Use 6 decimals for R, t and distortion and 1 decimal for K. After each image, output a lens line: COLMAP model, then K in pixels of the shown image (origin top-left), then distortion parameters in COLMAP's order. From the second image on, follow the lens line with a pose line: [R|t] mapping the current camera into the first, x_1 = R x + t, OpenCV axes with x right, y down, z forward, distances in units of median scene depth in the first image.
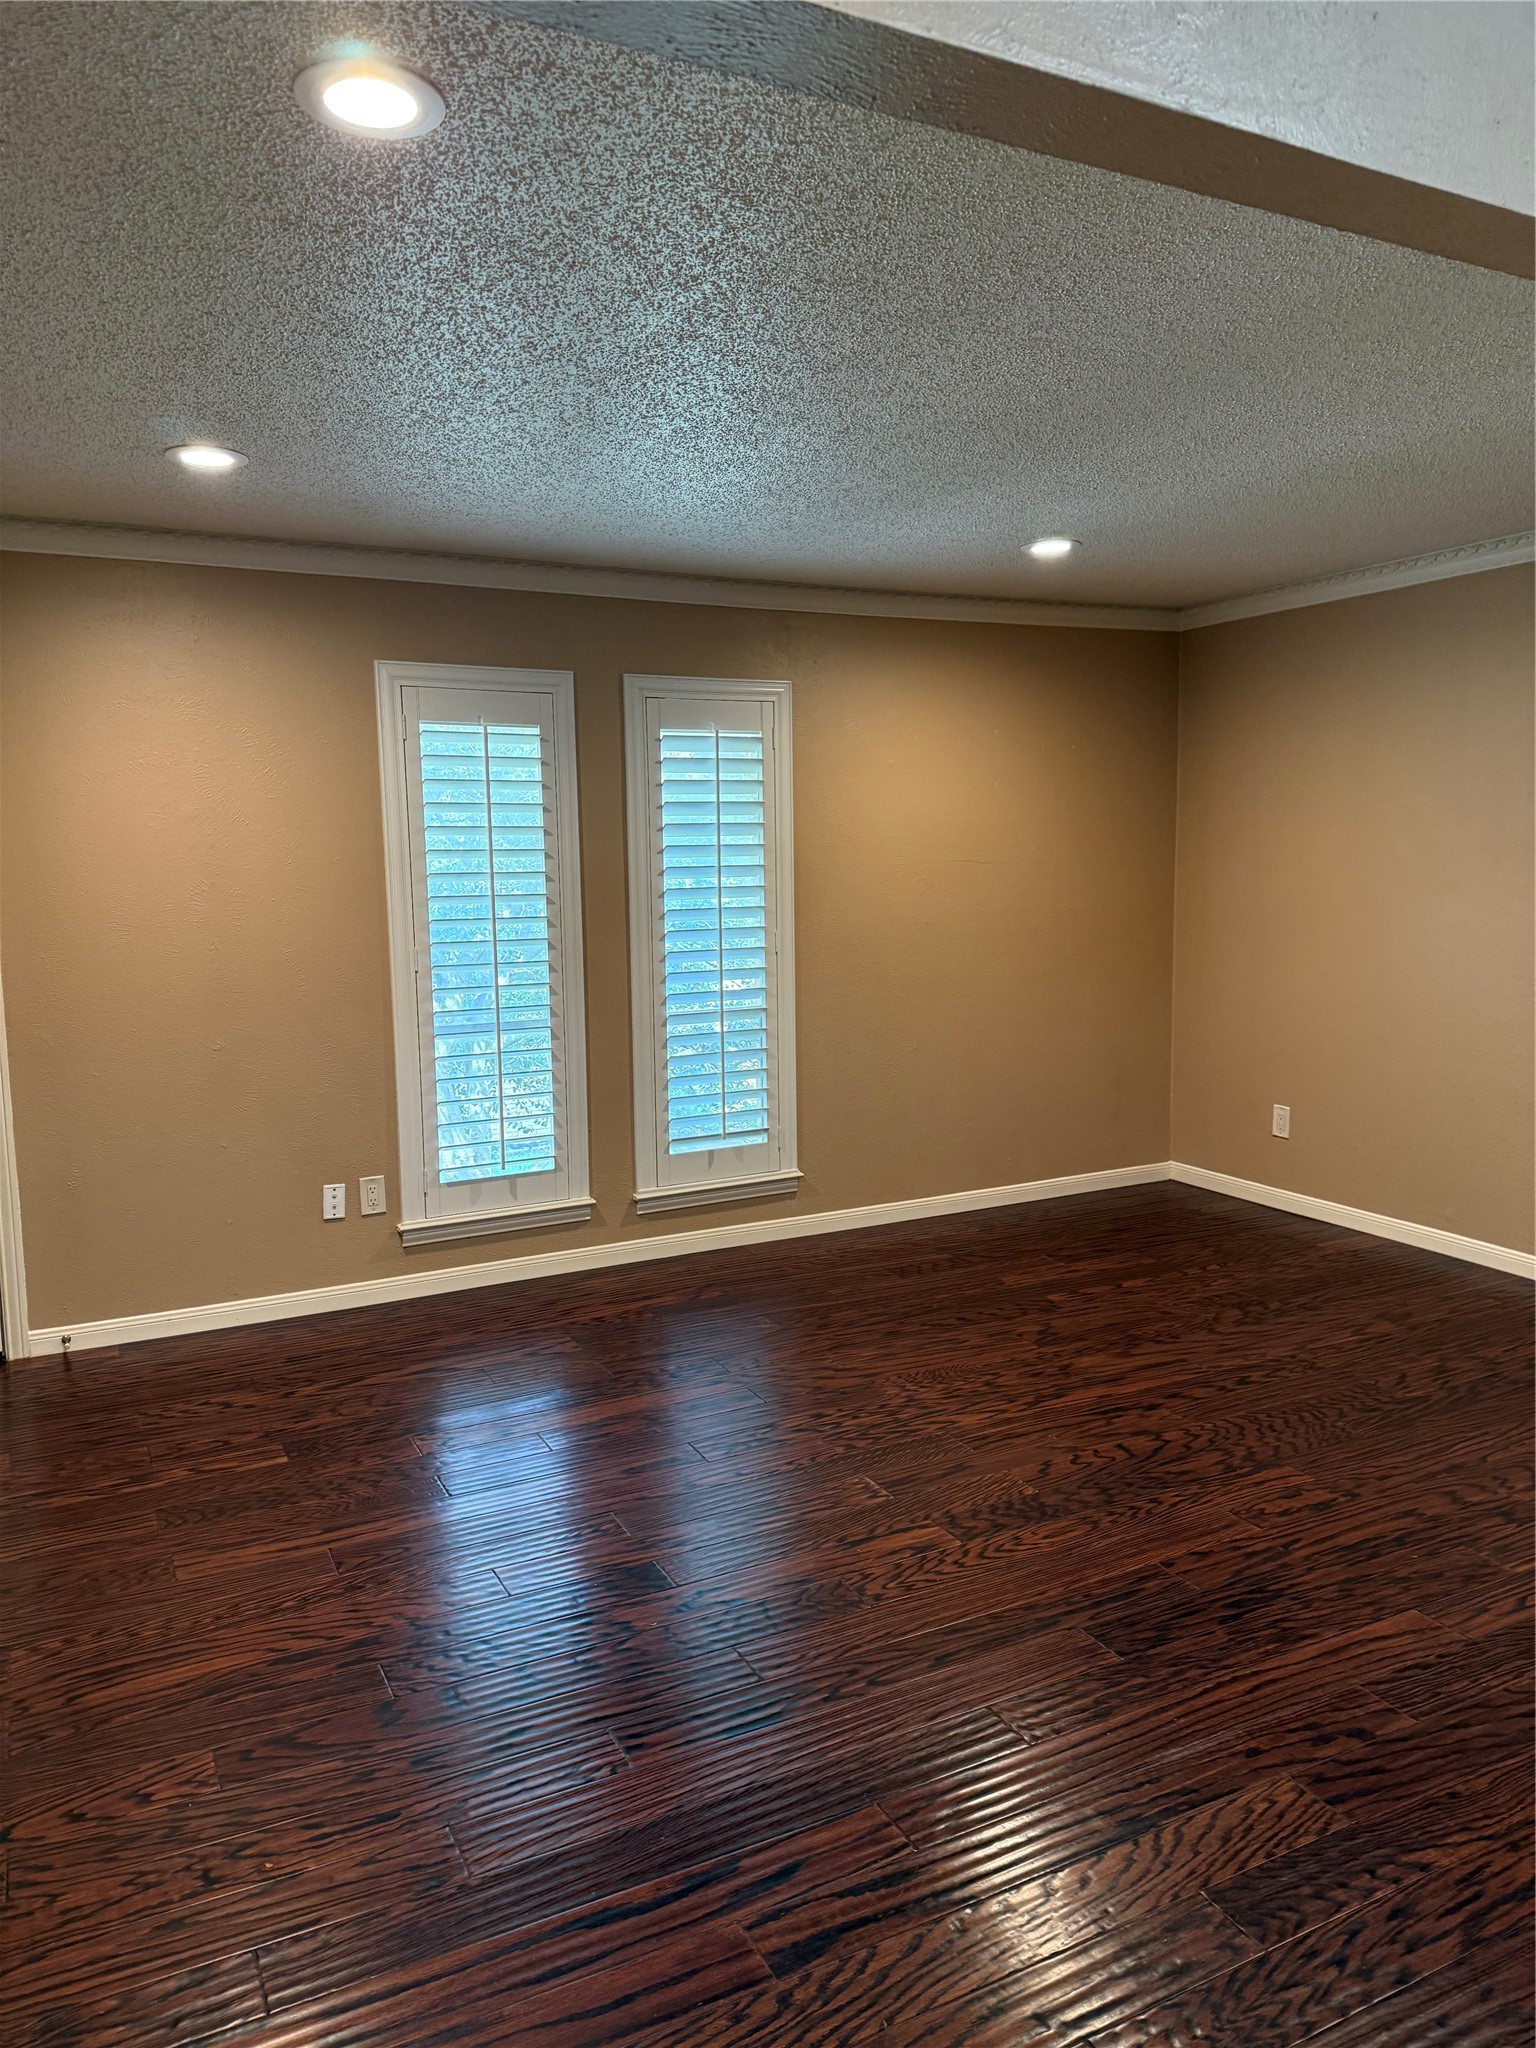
lens RADIAL K [[1413.9, 0, 754.9], [0, 1413.9, 1042.9], [0, 0, 1]] dist [0.161418, -0.238925]
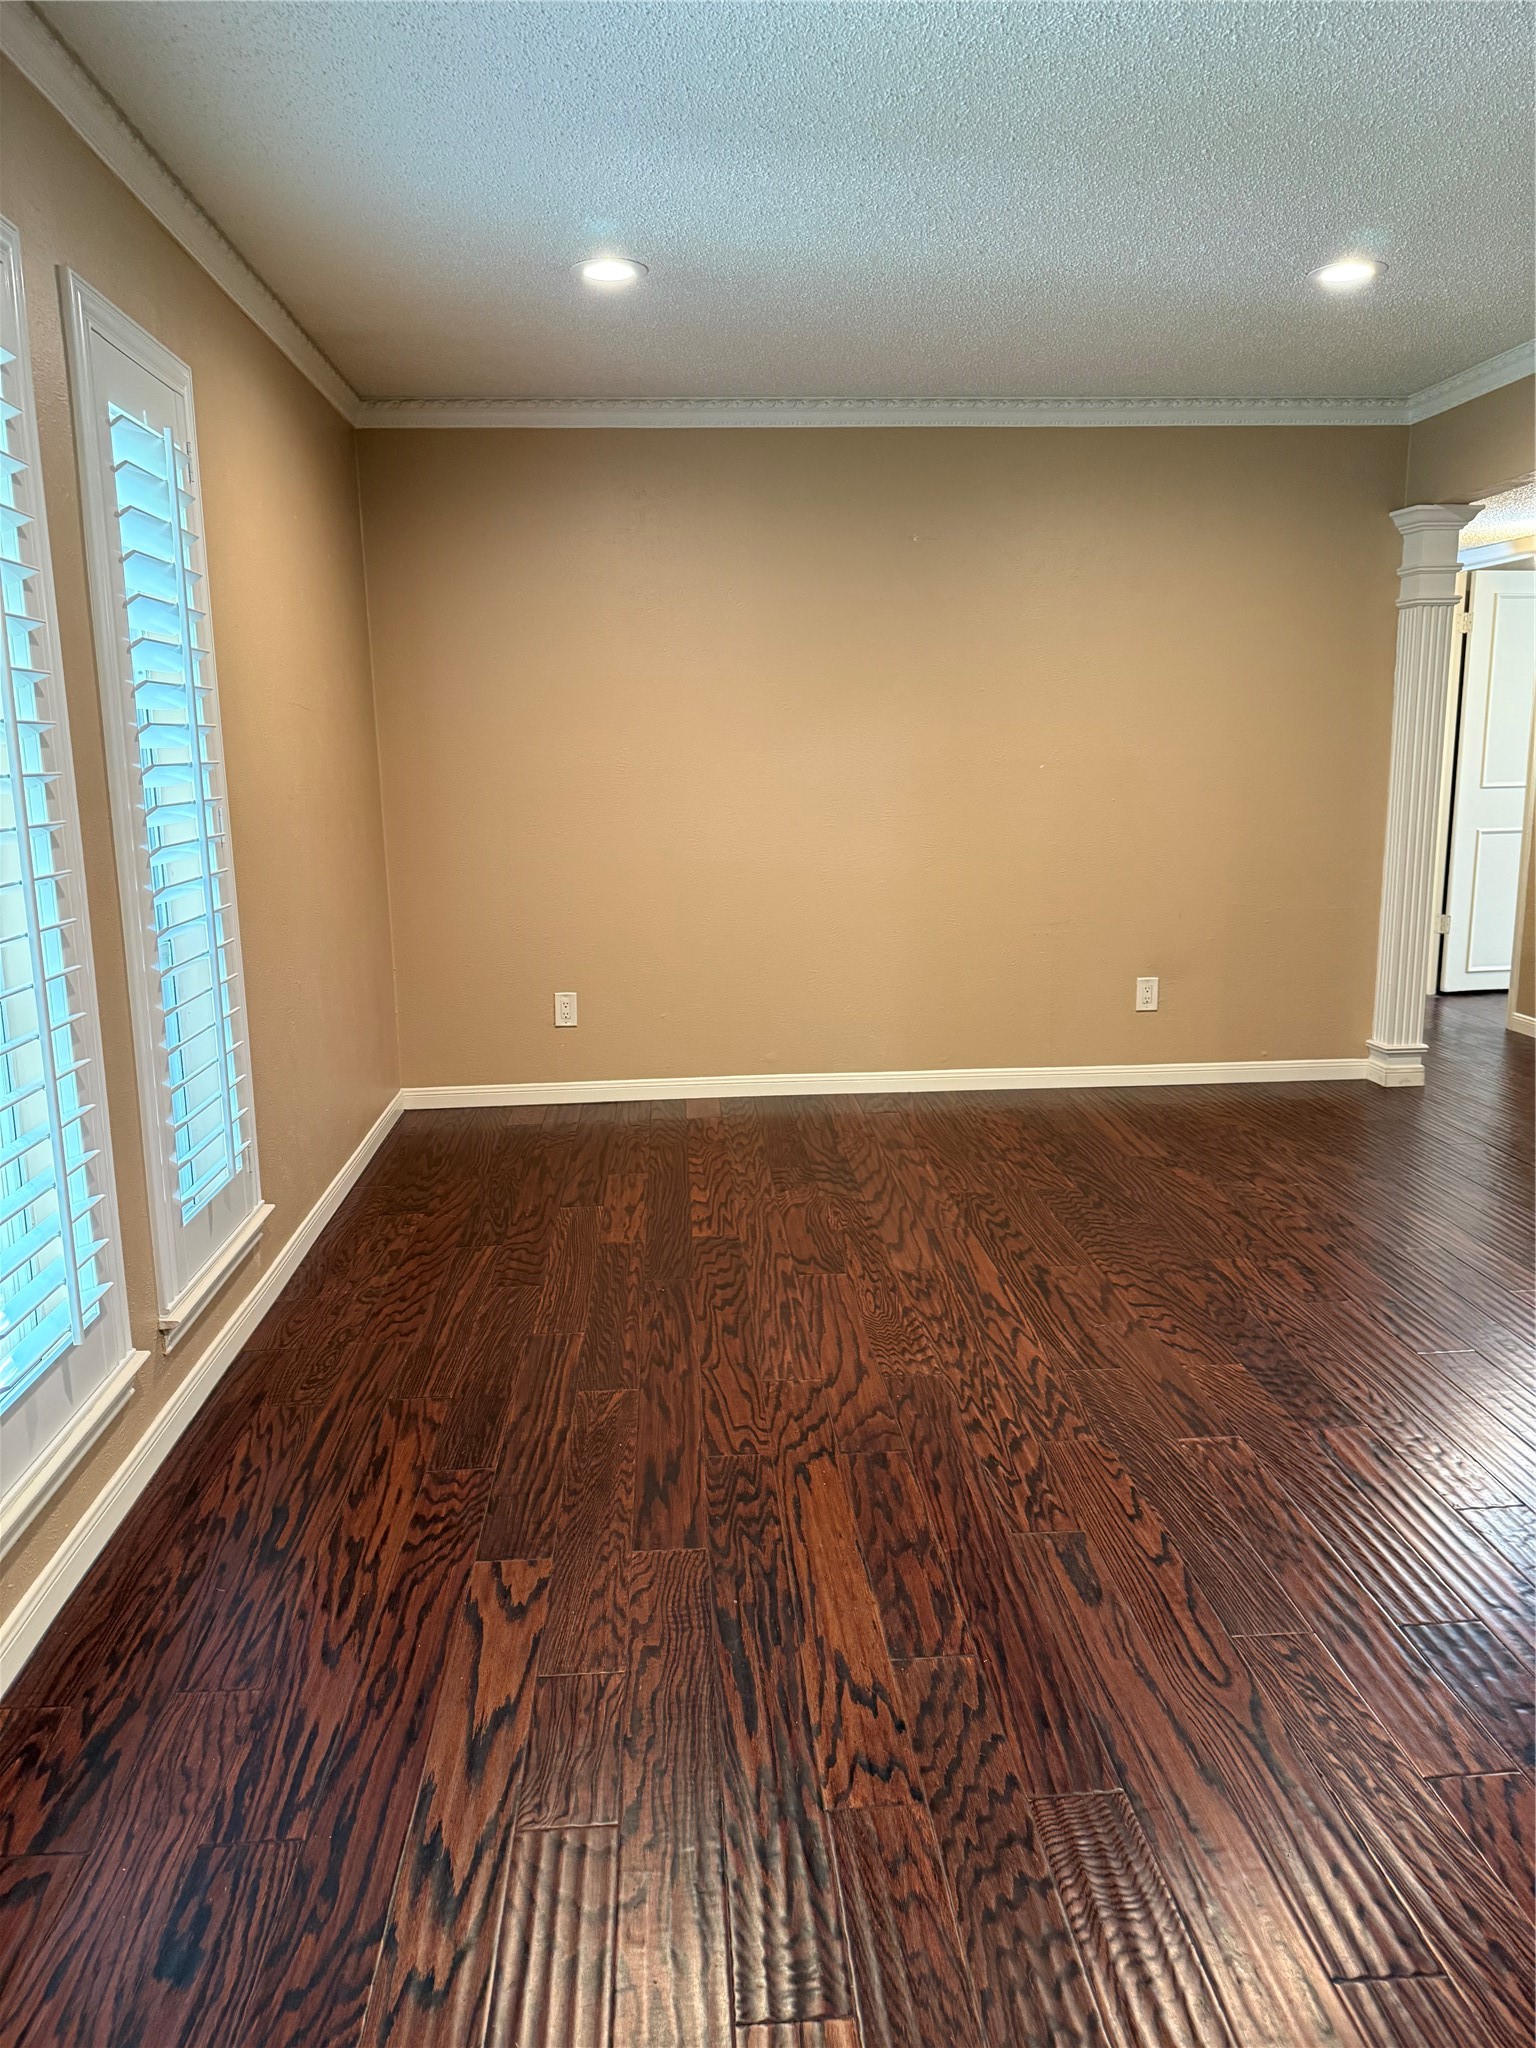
lens RADIAL K [[1413.9, 0, 754.9], [0, 1413.9, 1042.9], [0, 0, 1]] dist [0.161418, -0.238925]
pose [[0.388012, -0.178987, 0.904107, -0.559332], [0.134000, 0.981494, 0.136799, -0.043875], [-0.911861, 0.068070, 0.404816, 0.699365]]
